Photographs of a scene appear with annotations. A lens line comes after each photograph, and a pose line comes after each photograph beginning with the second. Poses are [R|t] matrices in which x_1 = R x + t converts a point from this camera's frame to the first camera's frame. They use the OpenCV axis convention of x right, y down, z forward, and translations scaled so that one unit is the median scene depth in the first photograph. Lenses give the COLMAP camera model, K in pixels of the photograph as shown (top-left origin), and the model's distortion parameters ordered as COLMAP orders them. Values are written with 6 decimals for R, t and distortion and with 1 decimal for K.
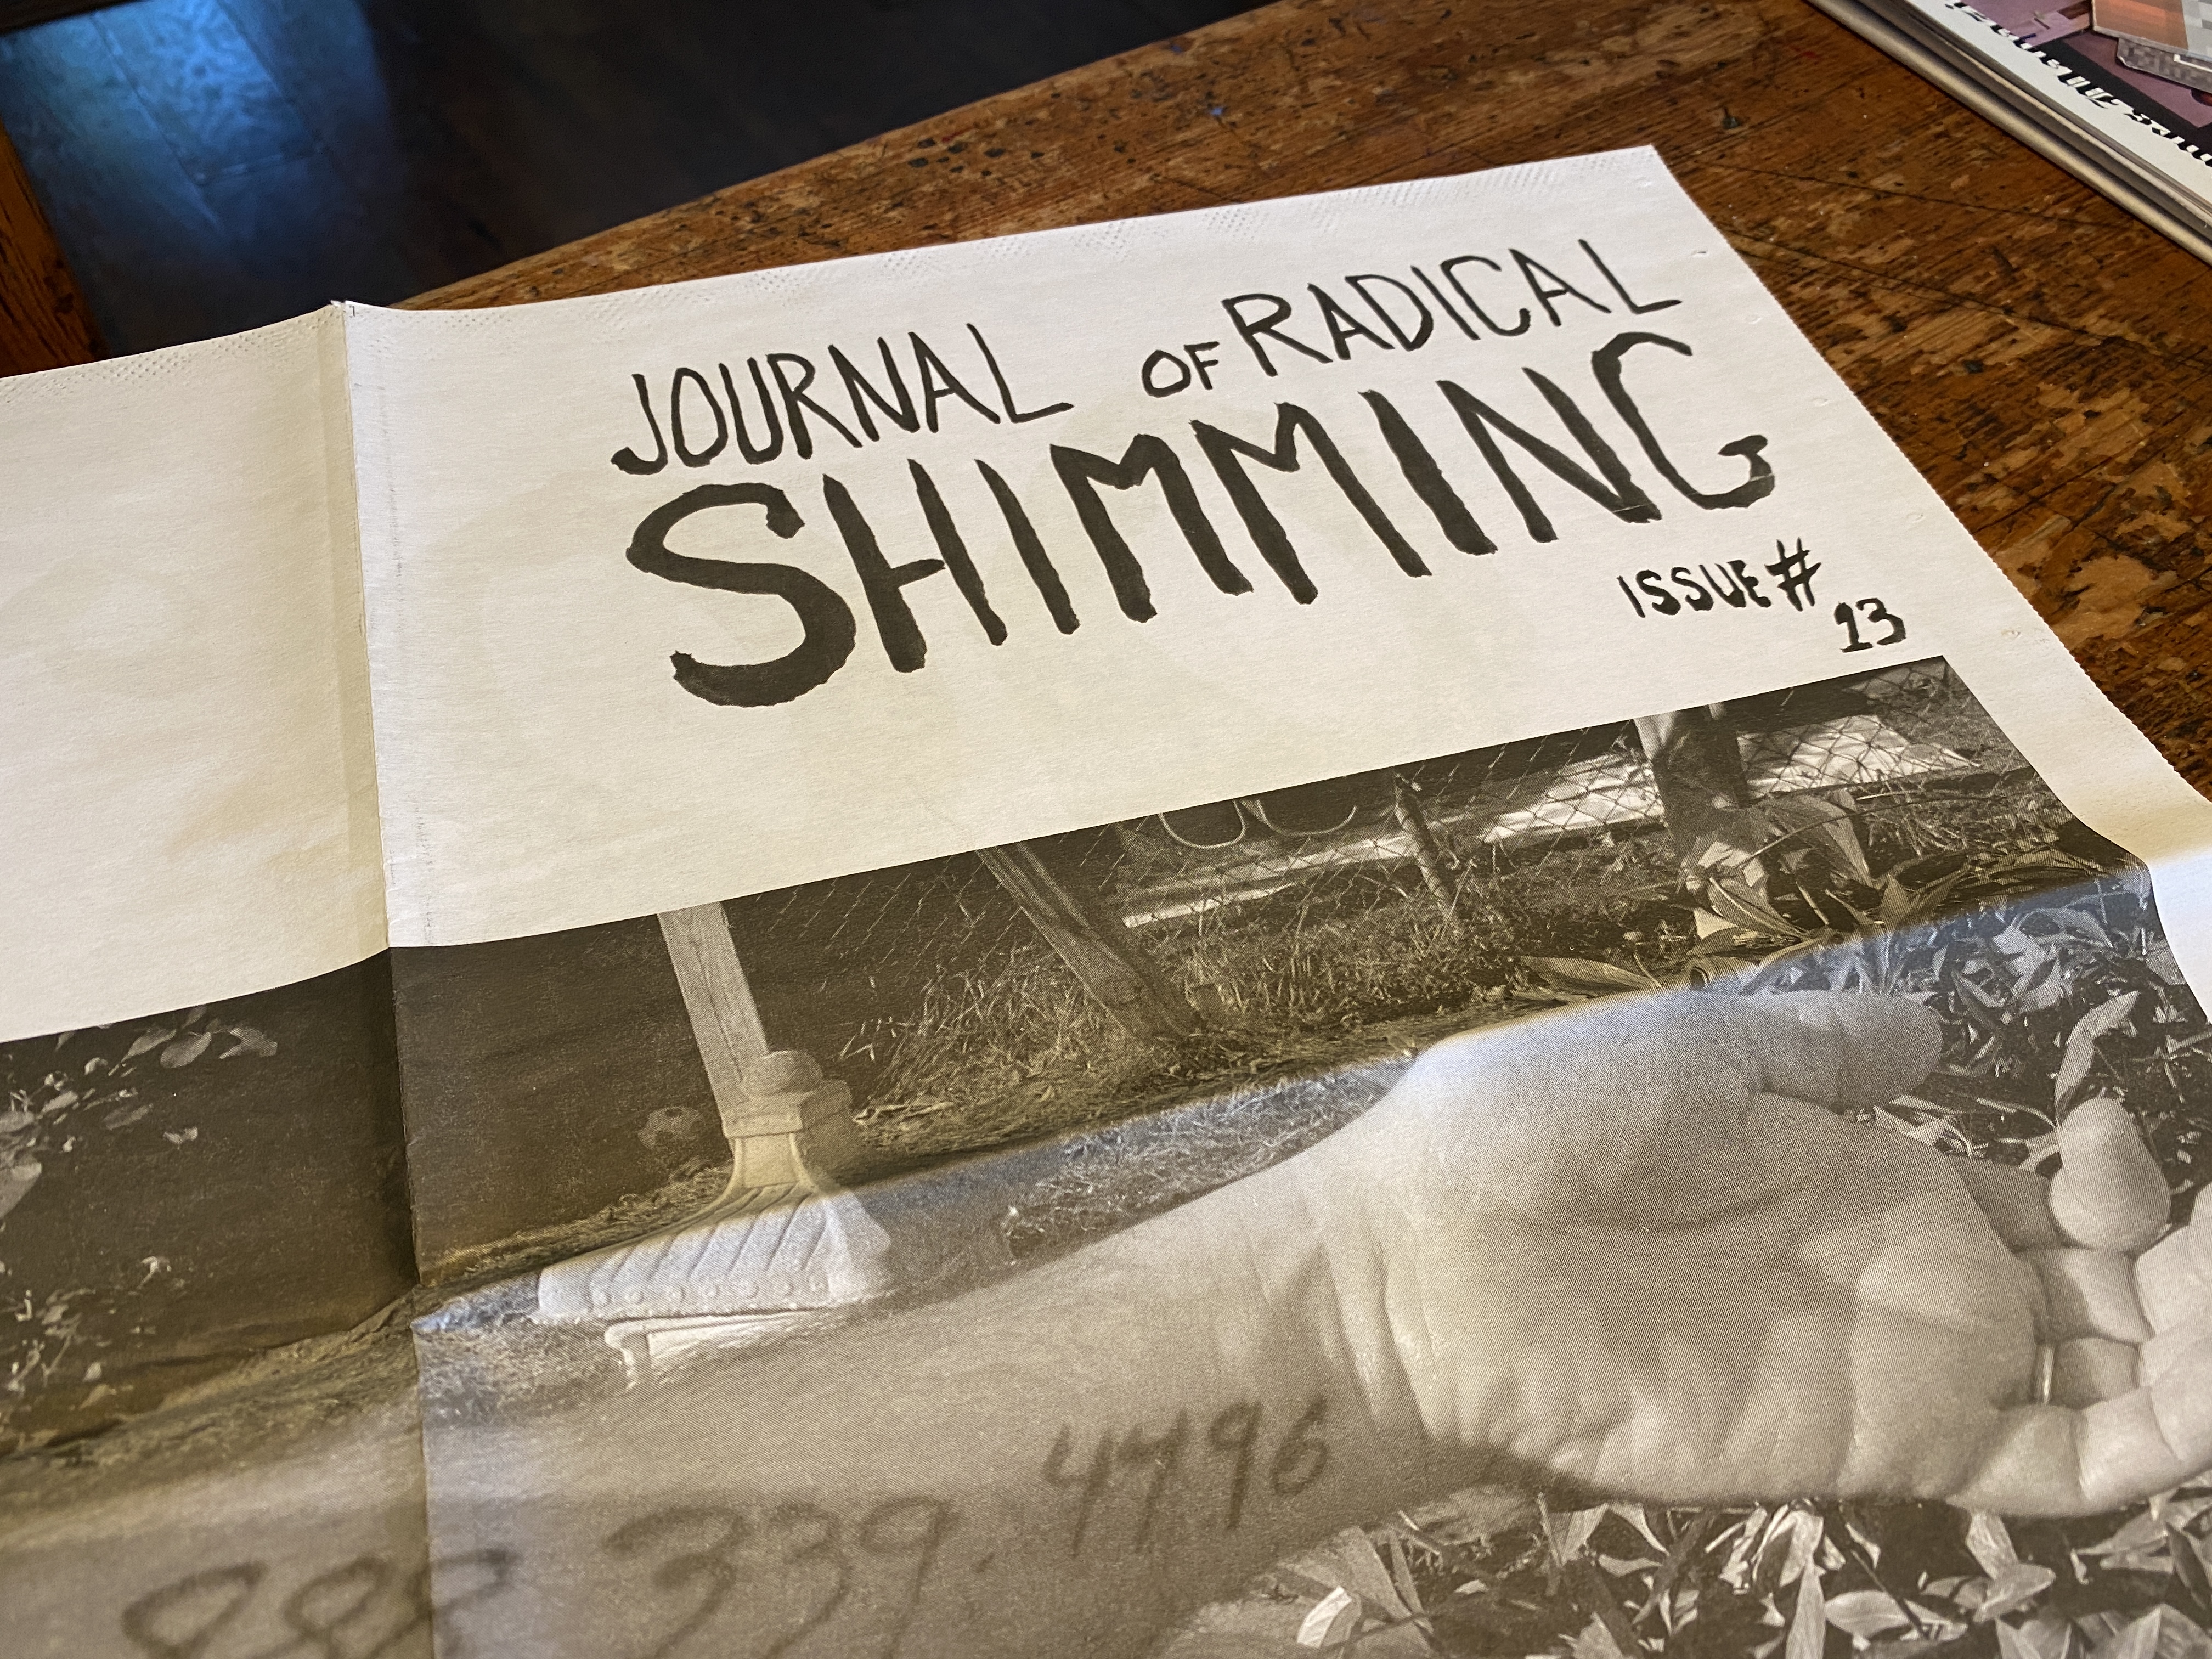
lens RADIAL K [[1727.3, 0, 1111.4], [0, 1727.3, 826.6], [0, 0, 1]] dist [-0.004637, 0.005046]
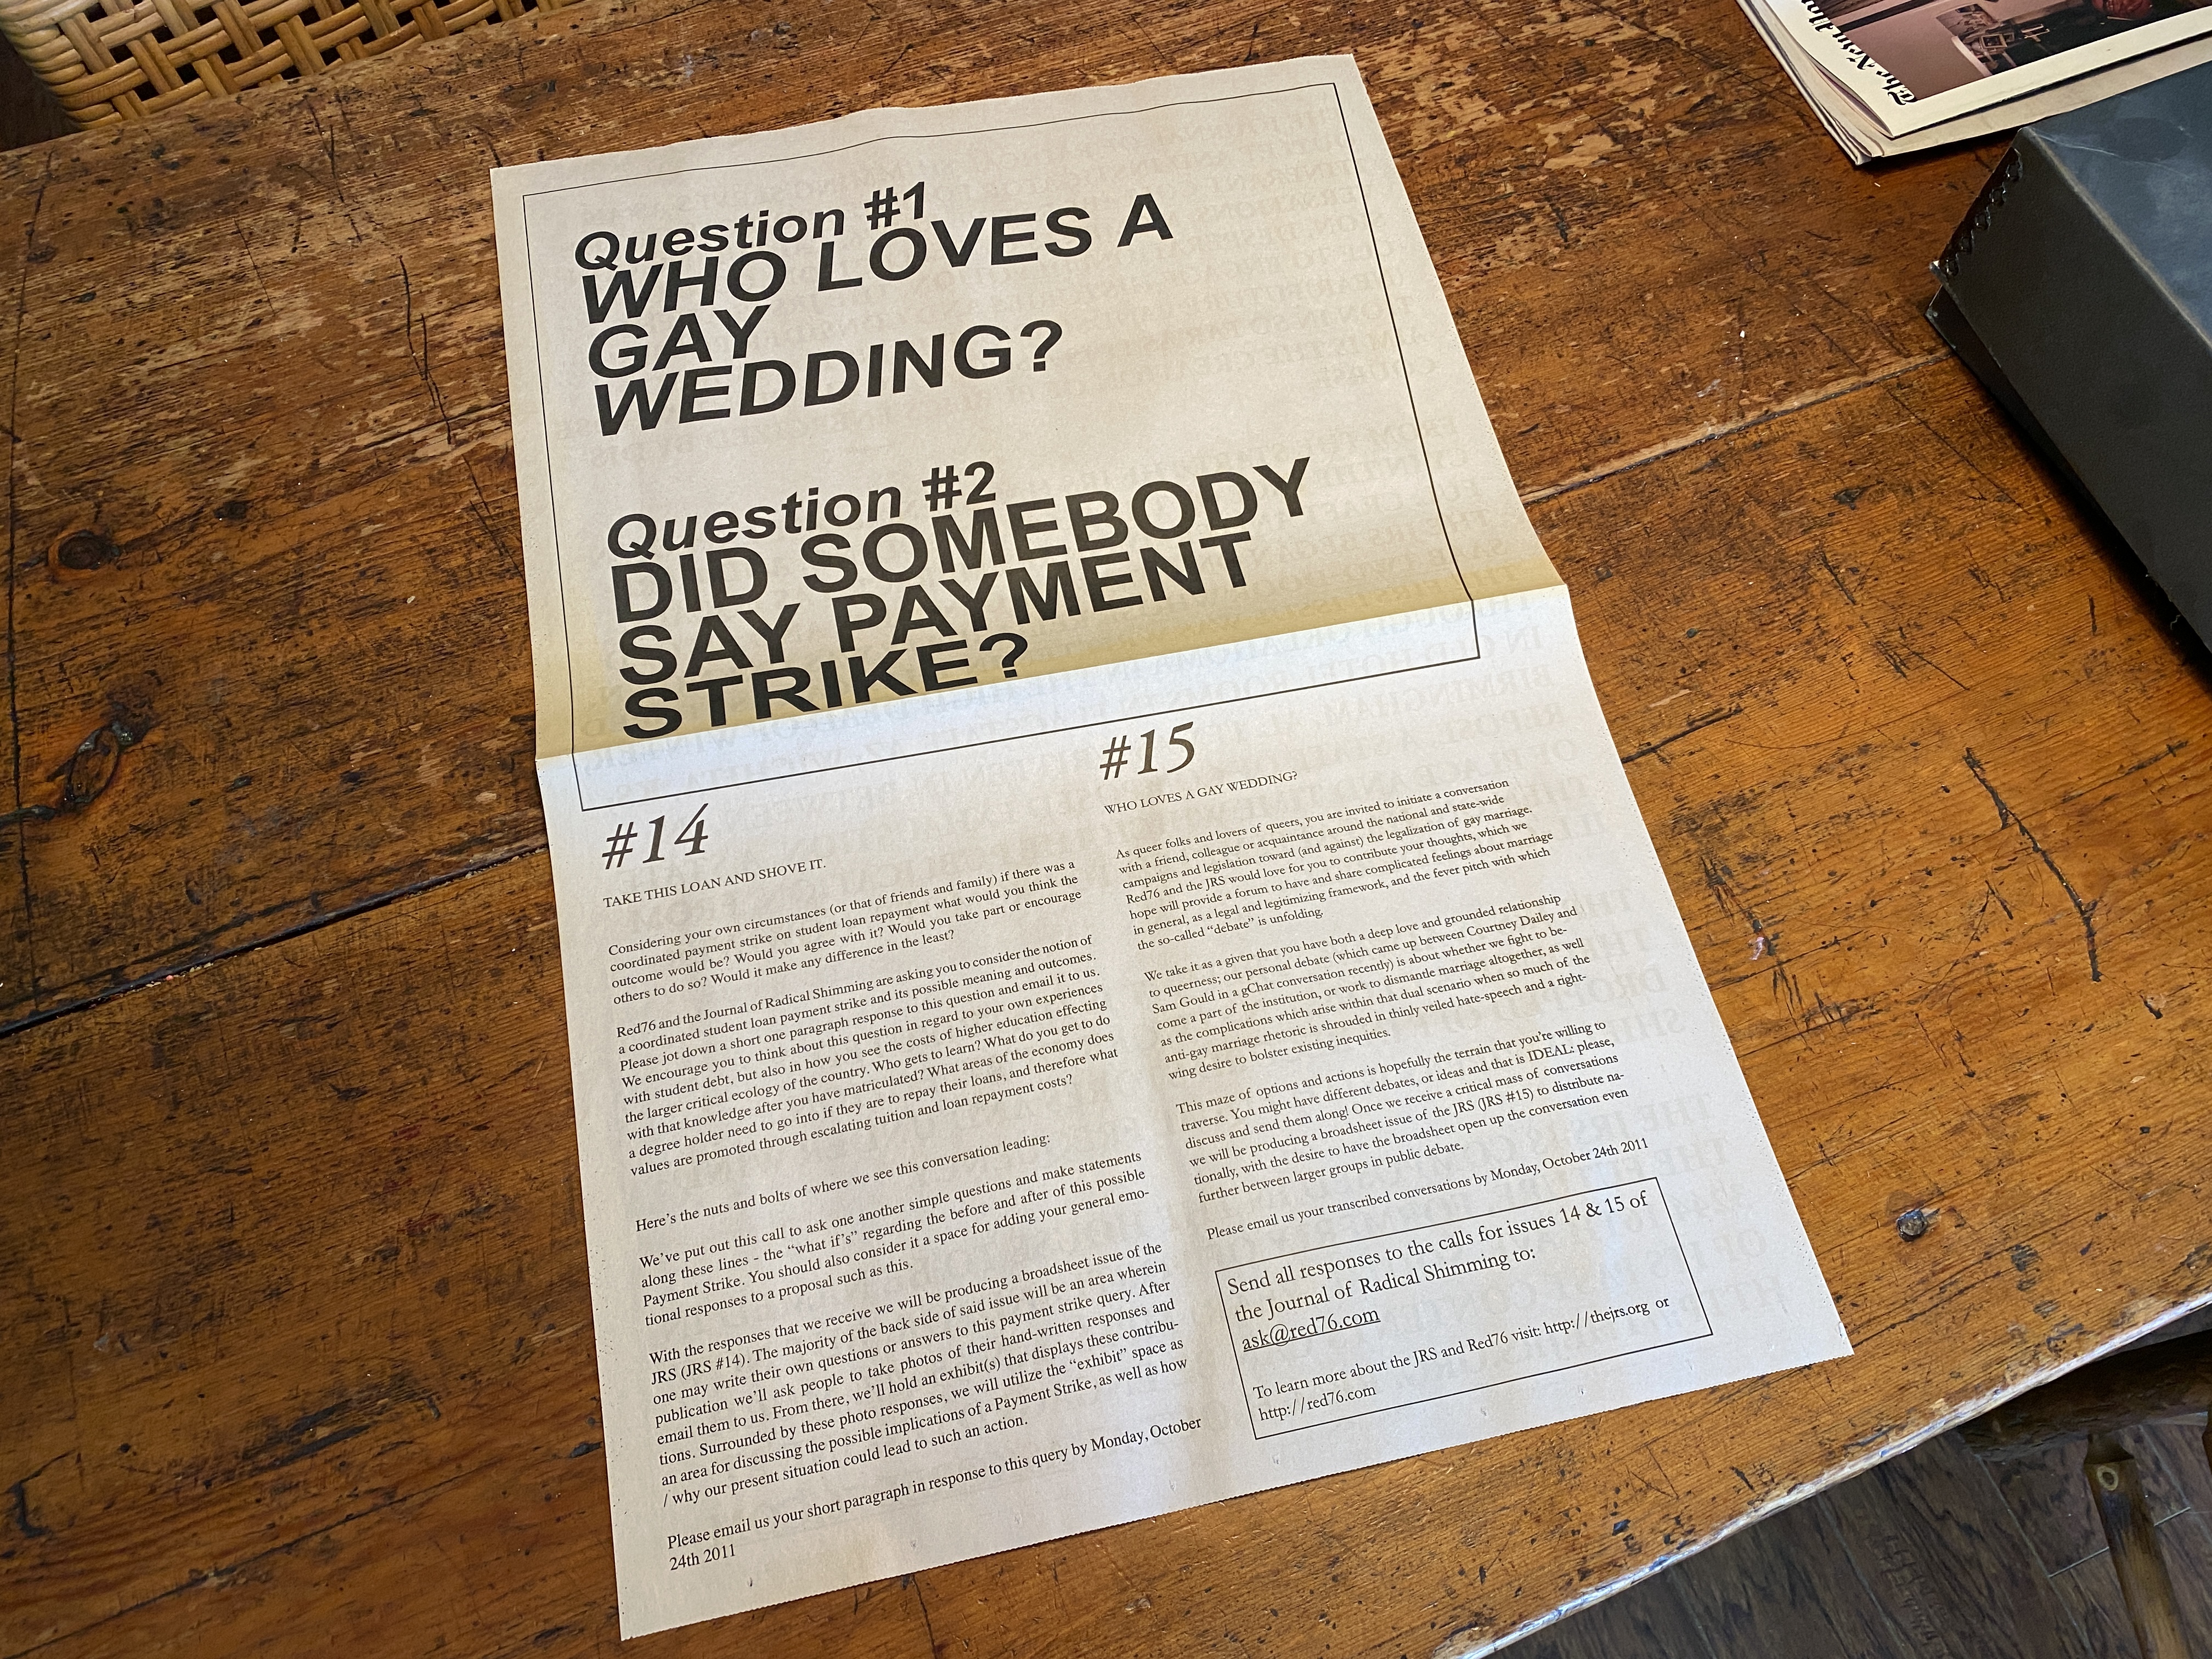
lens RADIAL K [[1727.3, 0, 1112.5], [0, 1727.3, 816.9], [0, 0, 1]] dist [-0.004637, 0.005046]
pose [[0.975931, 0.185372, -0.114871, 0.340861], [-0.159120, 0.965489, 0.206186, 0.320205], [0.149128, -0.182945, 0.971747, -1.372154]]
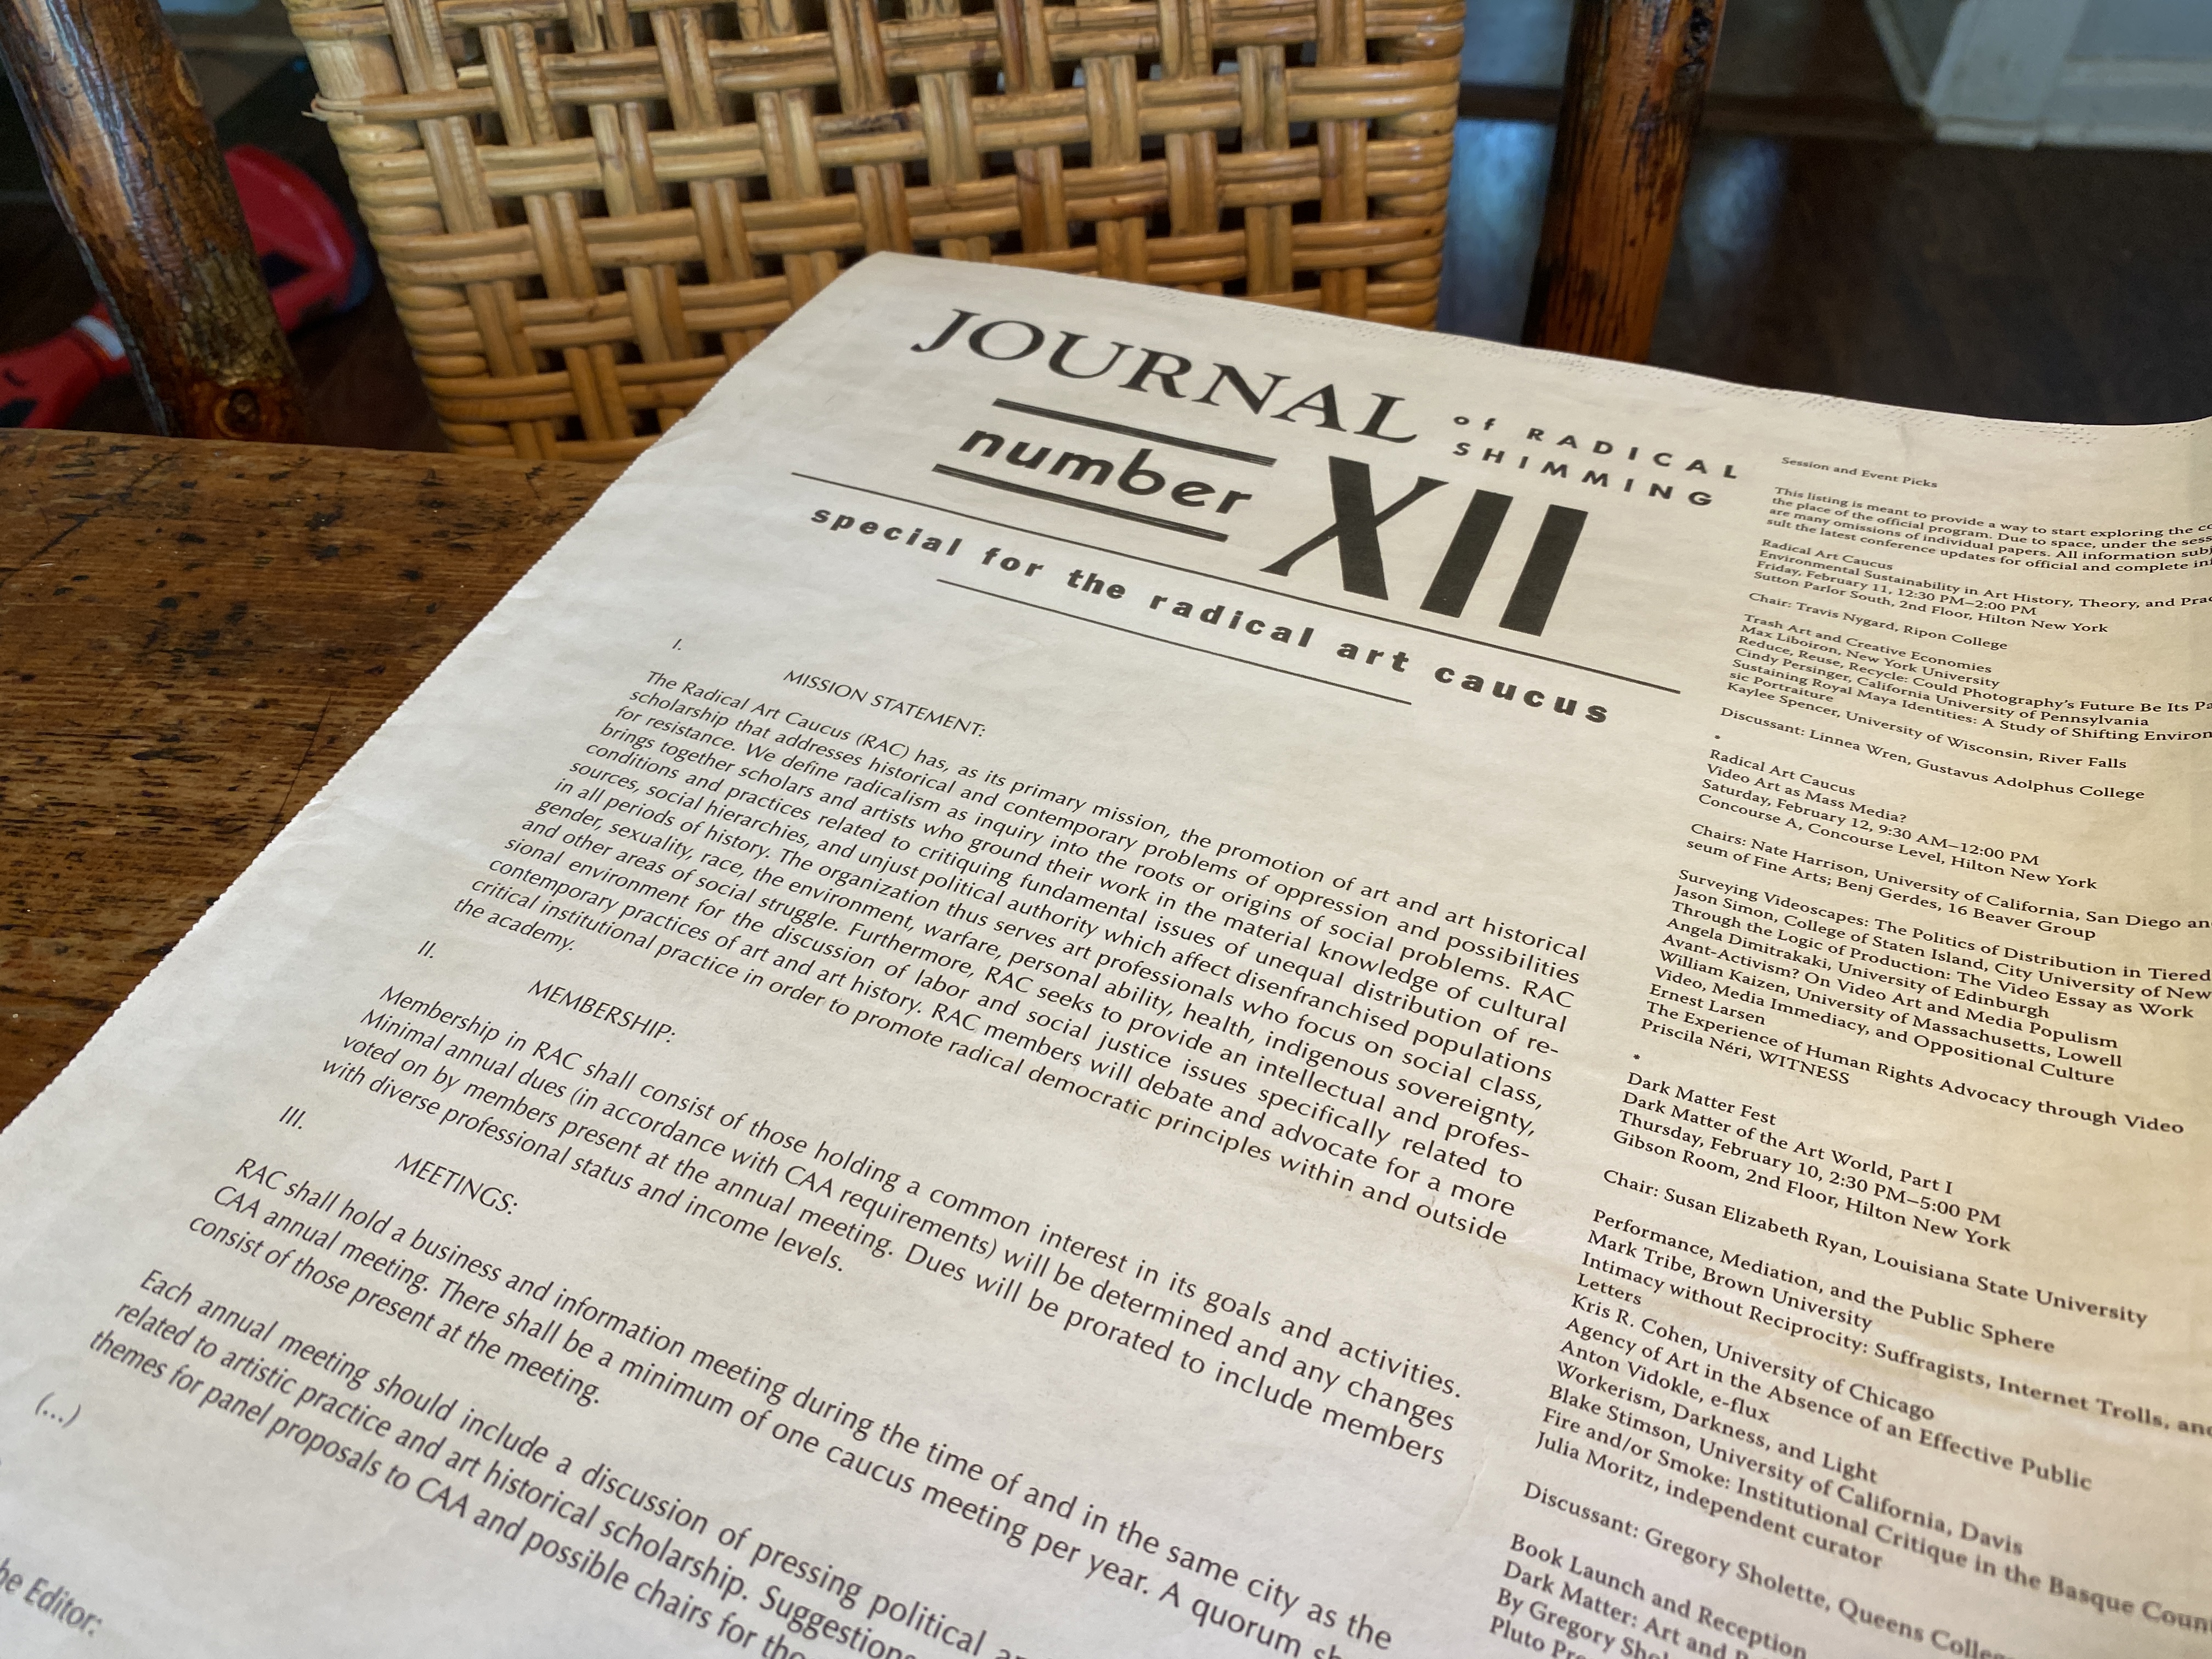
lens RADIAL K [[1727.3, 0, 1112.1], [0, 1727.3, 808.0], [0, 0, 1]] dist [-0.004637, 0.005046]
pose [[0.739922, 0.453101, -0.497207, -0.255638], [-0.499742, 0.865025, 0.044597, 0.044175], [0.450303, 0.215477, 0.866485, -0.037933]]
